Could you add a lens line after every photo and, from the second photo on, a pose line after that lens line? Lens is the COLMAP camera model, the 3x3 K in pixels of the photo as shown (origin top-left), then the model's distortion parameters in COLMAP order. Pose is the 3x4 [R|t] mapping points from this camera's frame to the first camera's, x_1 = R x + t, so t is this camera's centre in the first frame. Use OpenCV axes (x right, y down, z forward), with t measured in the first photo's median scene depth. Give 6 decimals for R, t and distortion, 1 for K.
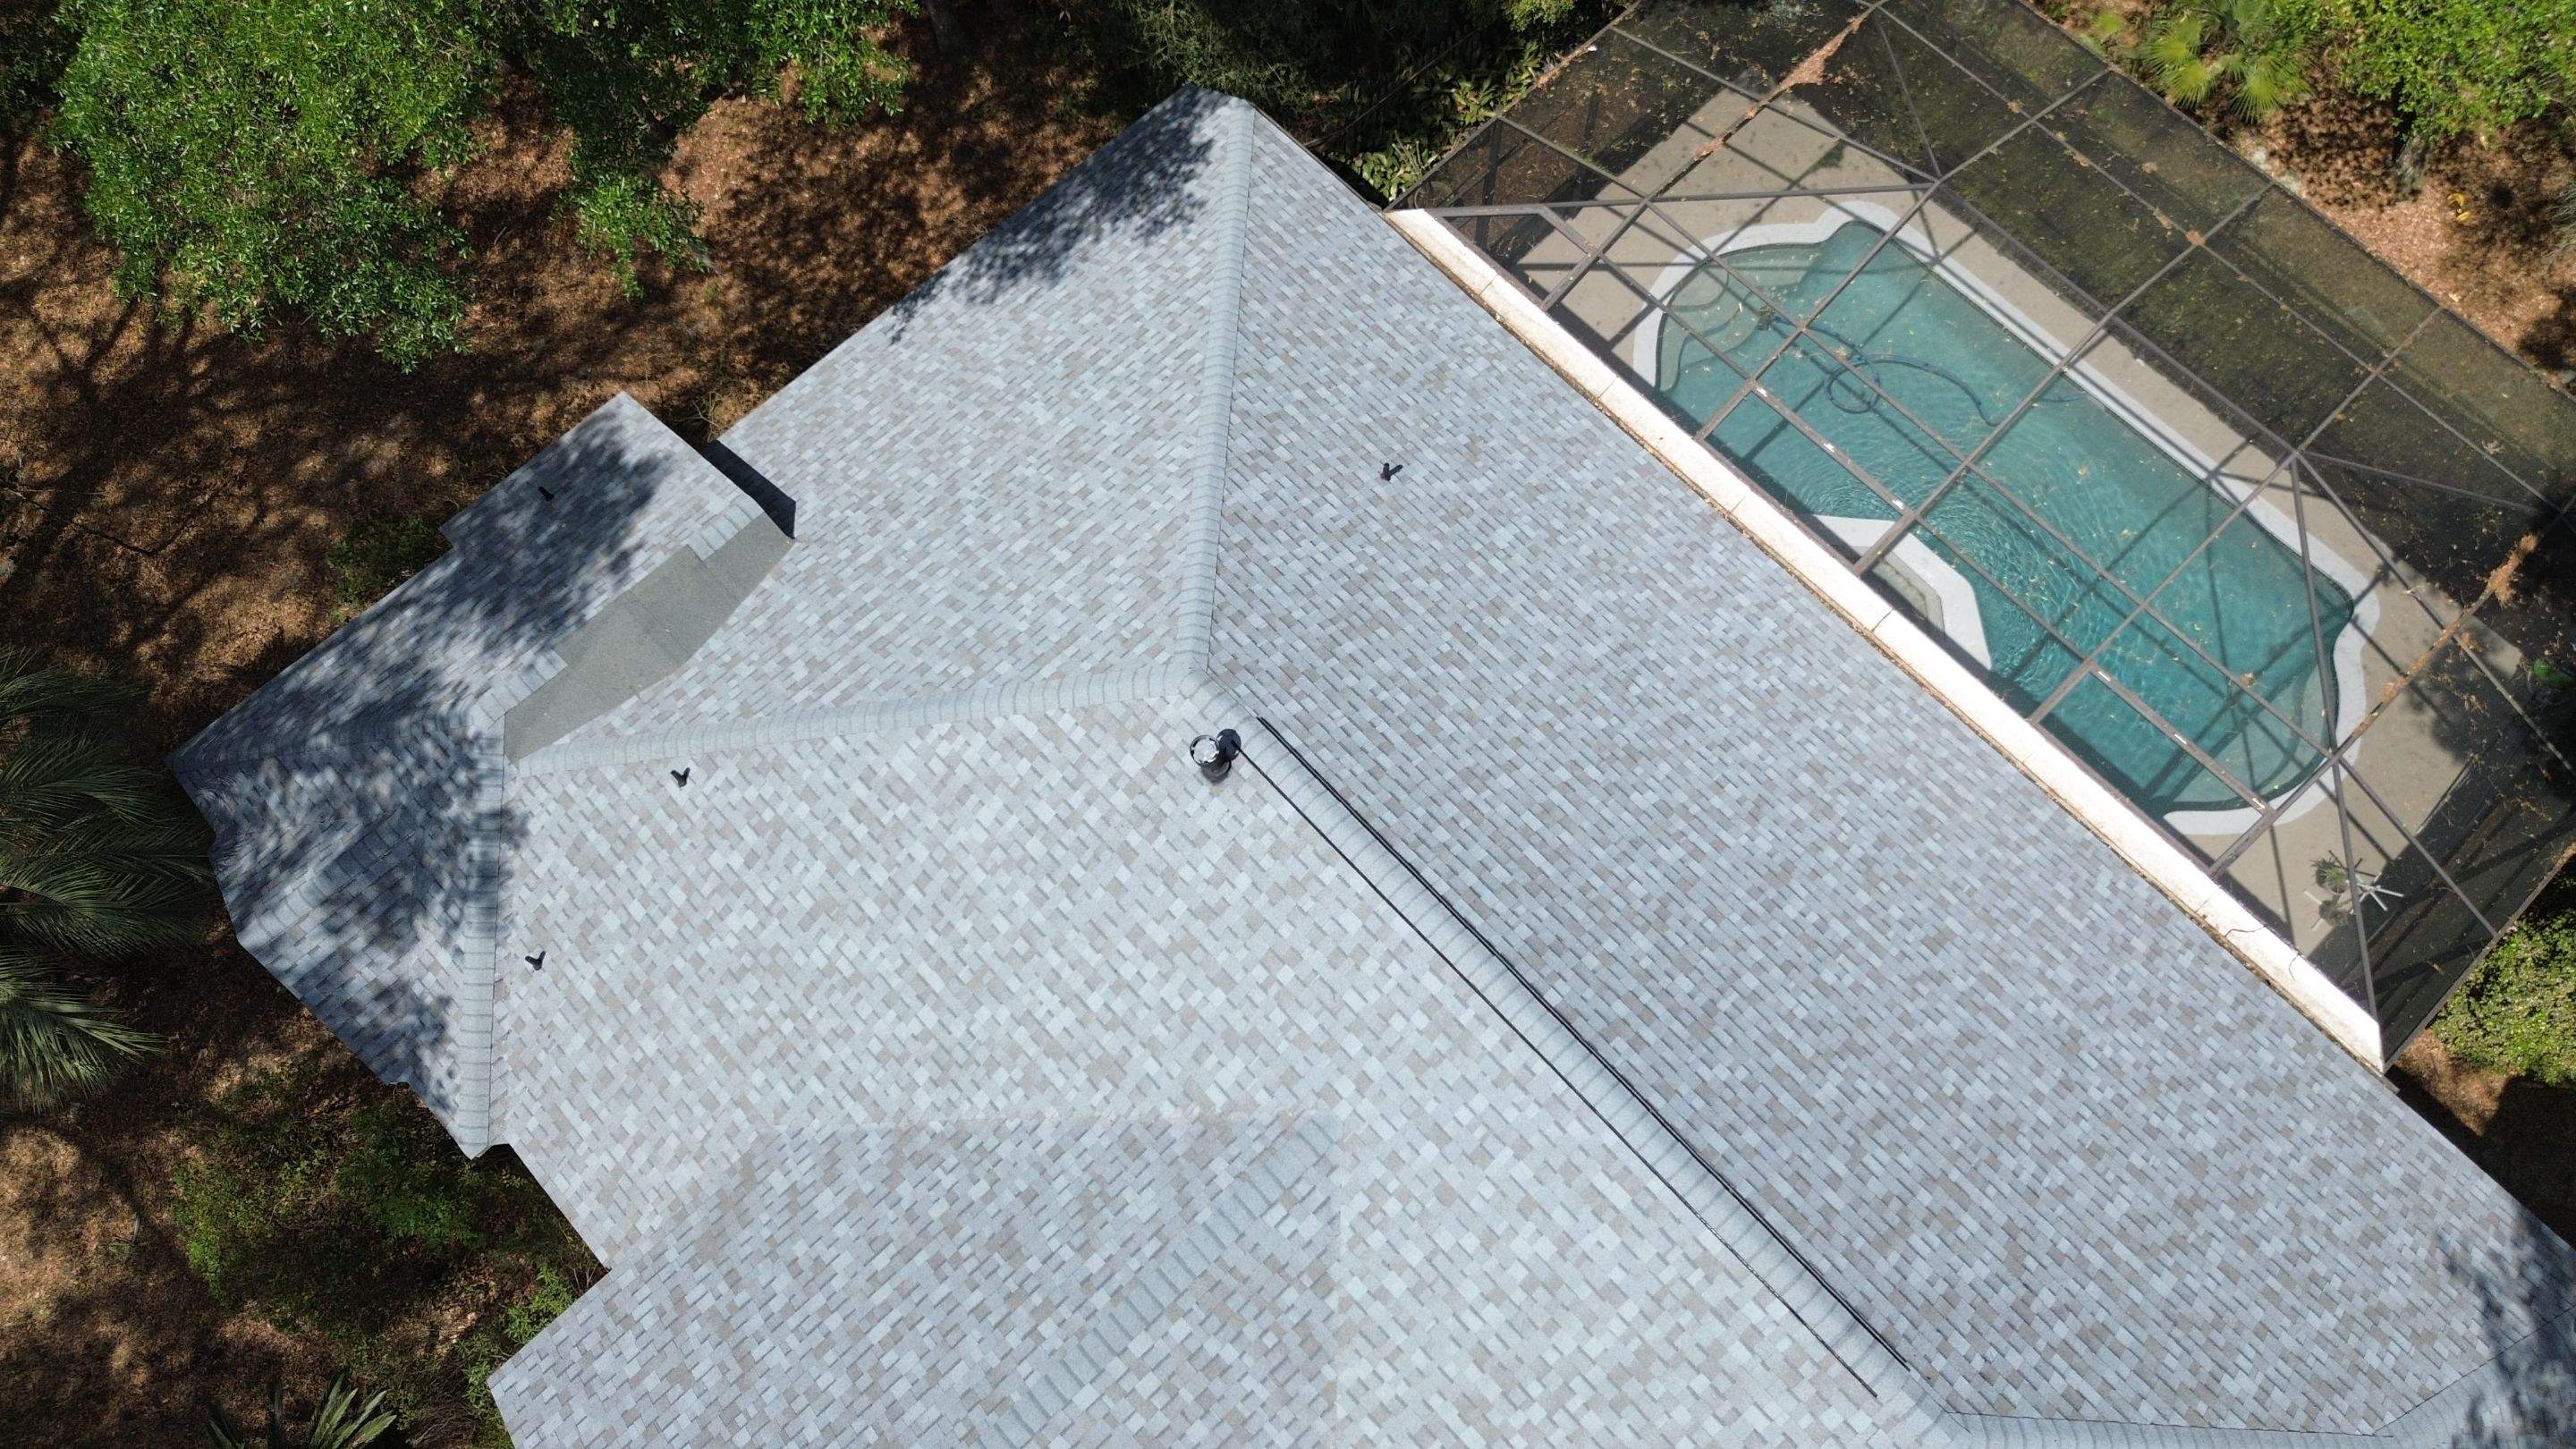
lens RADIAL K [[1827.0, 0, 1297.7], [0, 1827.0, 717.8], [0, 0, 1]] dist [0.067741, -0.066774]
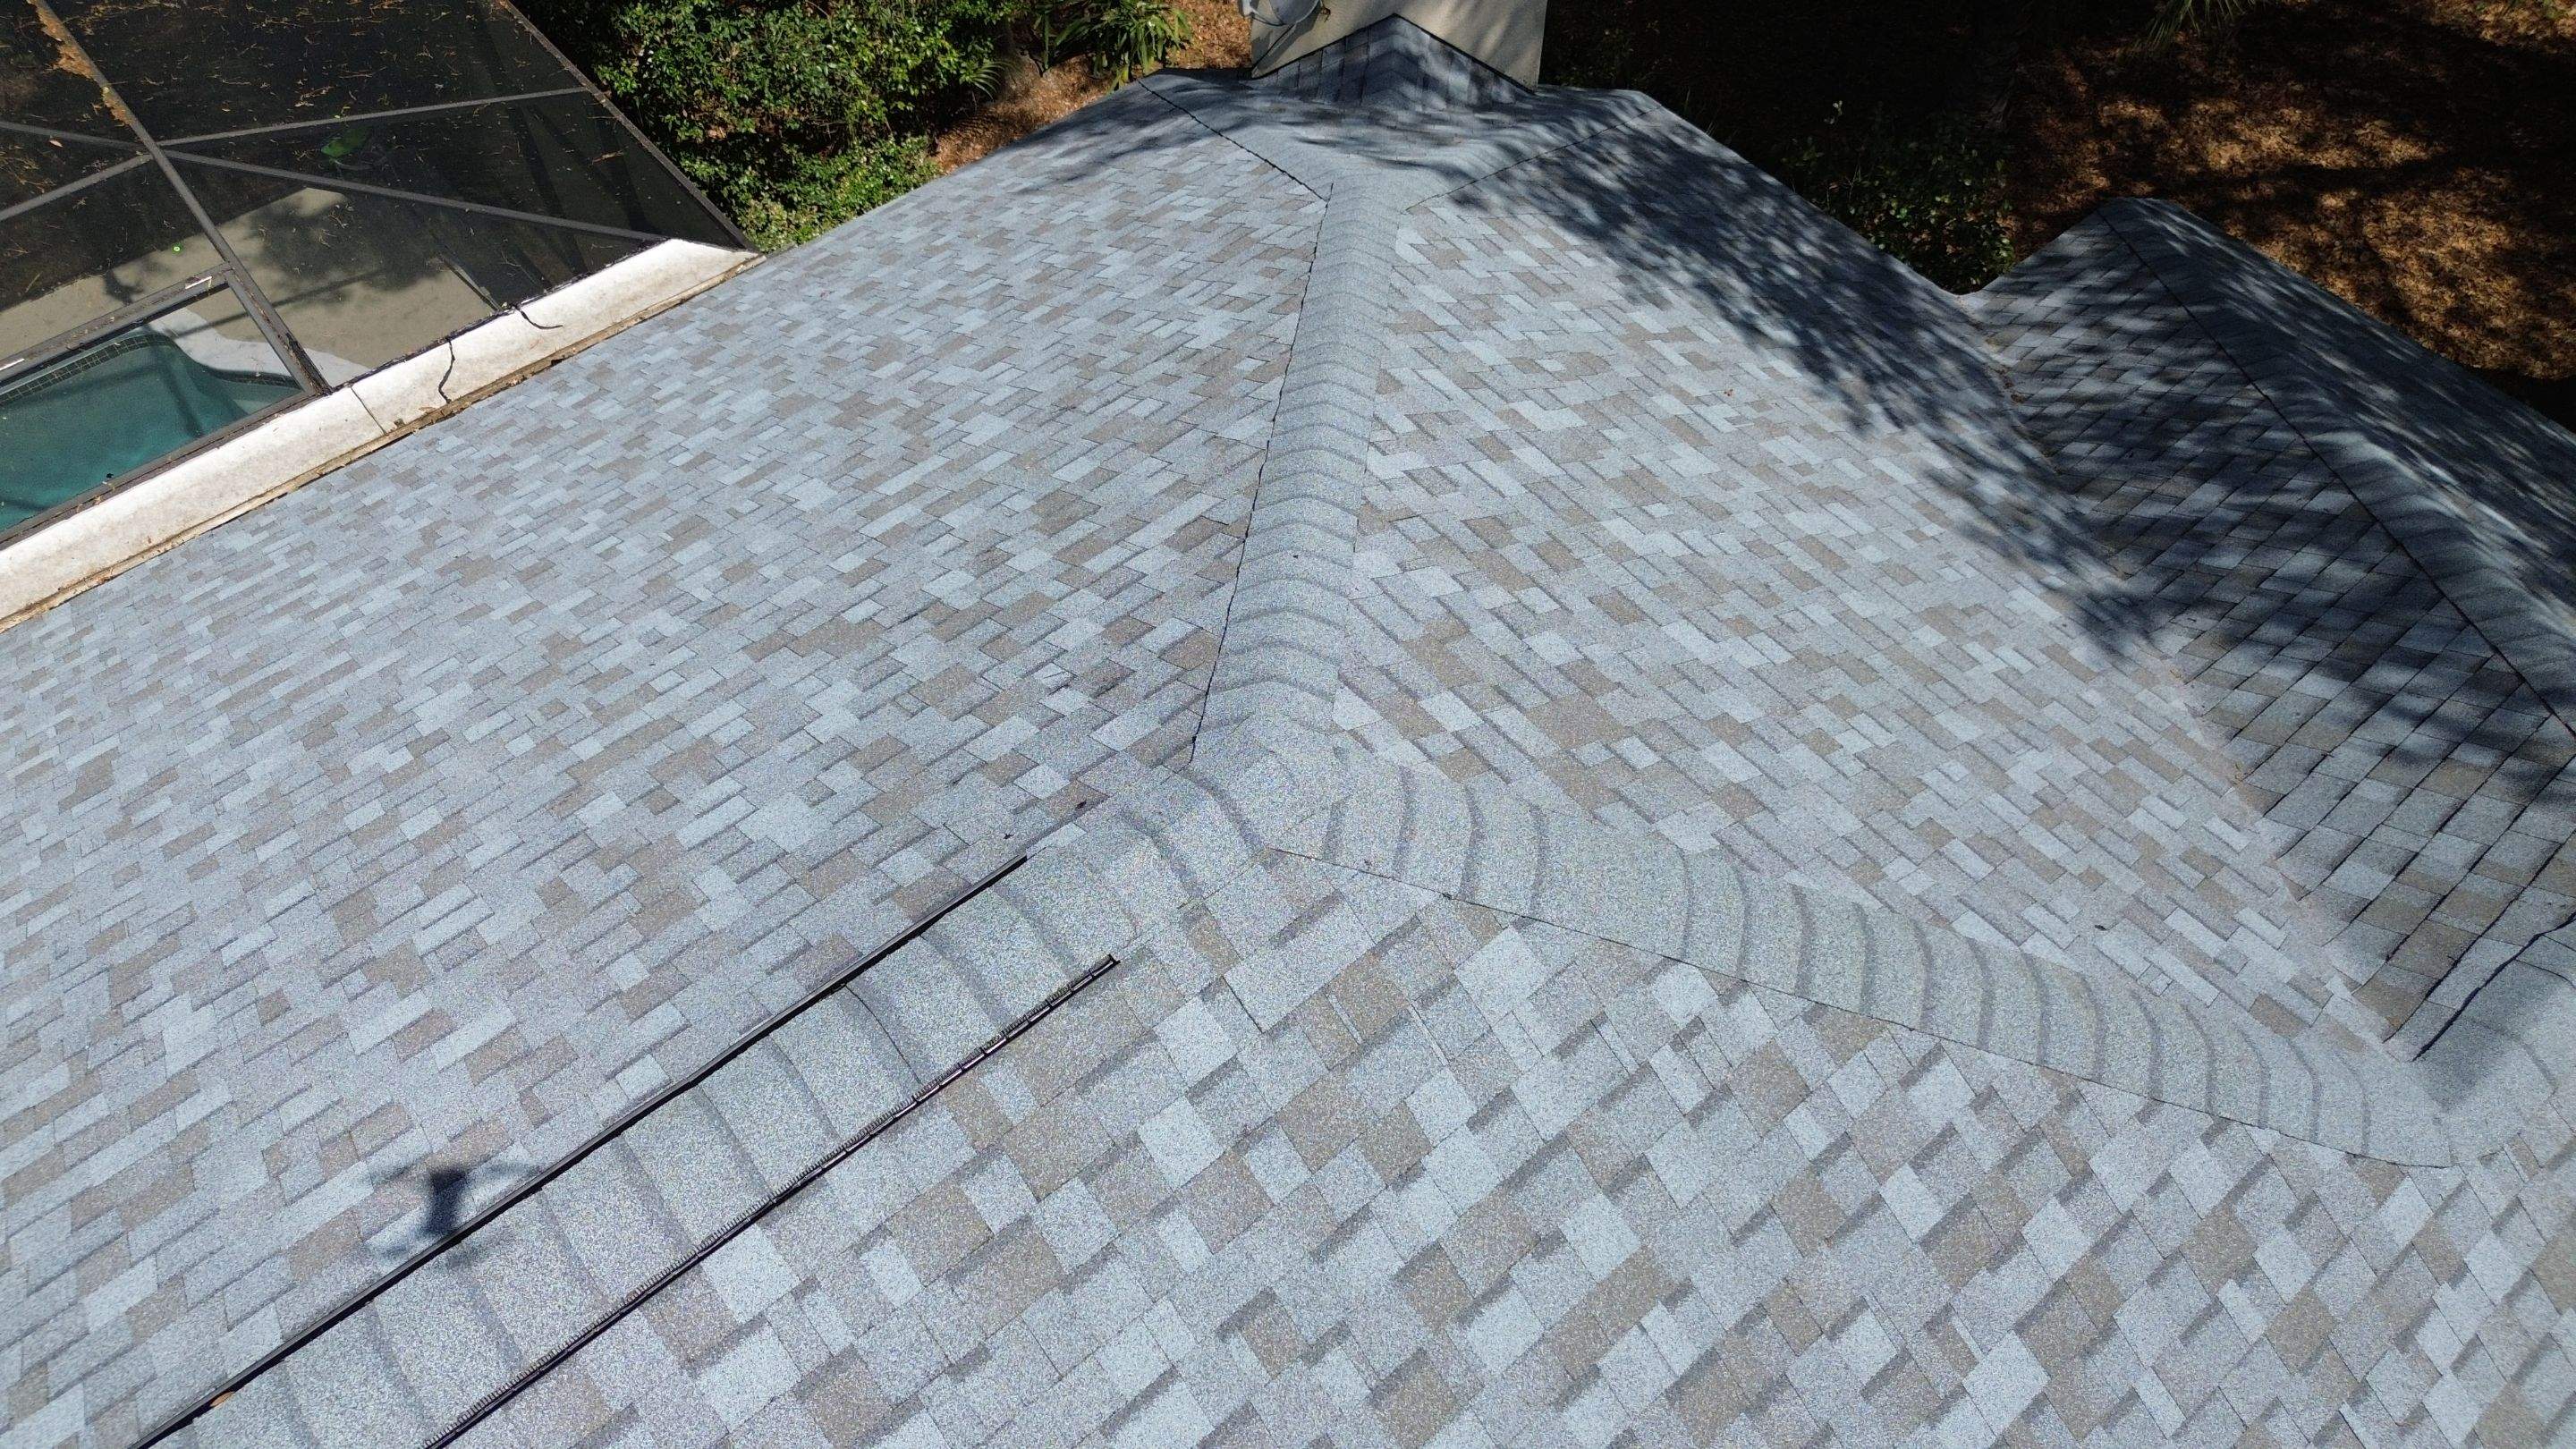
lens RADIAL K [[1827.0, 0, 1302.4], [0, 1827.0, 729.2], [0, 0, 1]] dist [0.067741, -0.066774]
pose [[0.057290, -0.809493, 0.584328, 0.150225], [0.932430, 0.252547, 0.258444, 0.258141], [-0.356779, 0.530039, 0.769264, 0.625301]]
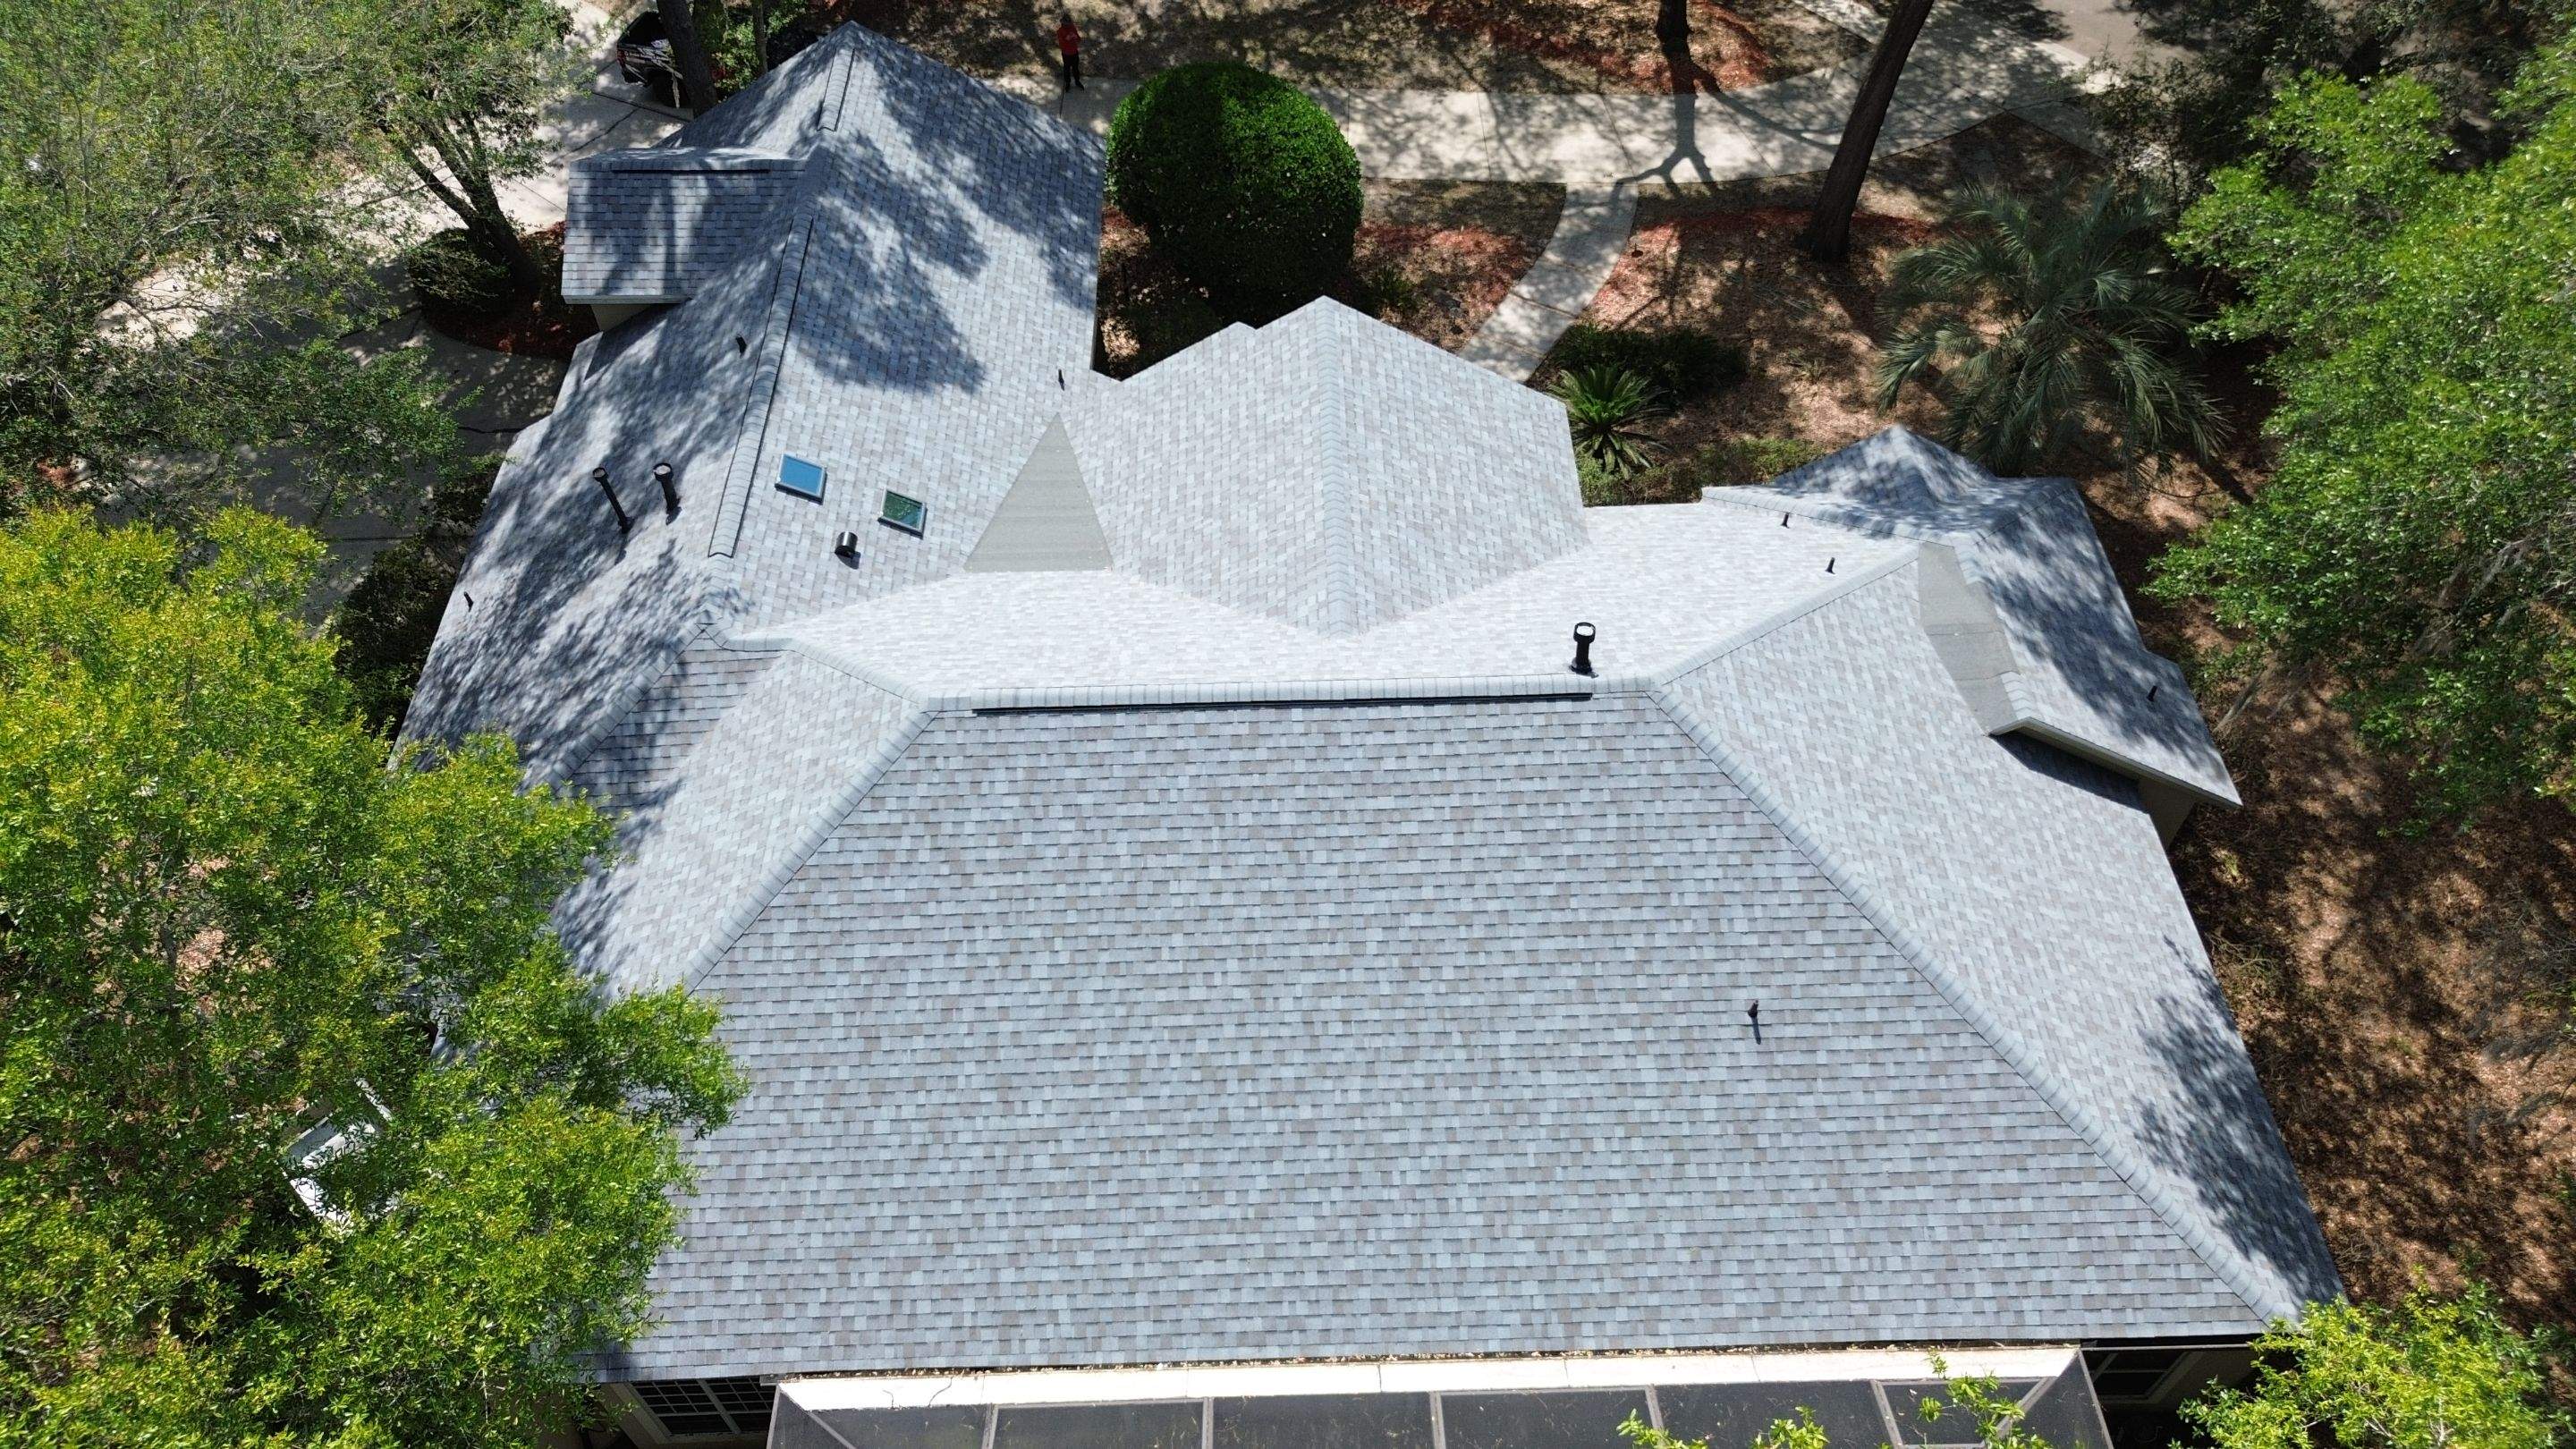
lens RADIAL K [[1827.0, 0, 1295.9], [0, 1827.0, 742.4], [0, 0, 1]] dist [0.067741, -0.066774]
pose [[-0.667017, 0.588548, -0.456836, 0.716454], [-0.687594, -0.250180, 0.681633, -0.733437], [0.286883, 0.768779, 0.571557, 0.181543]]
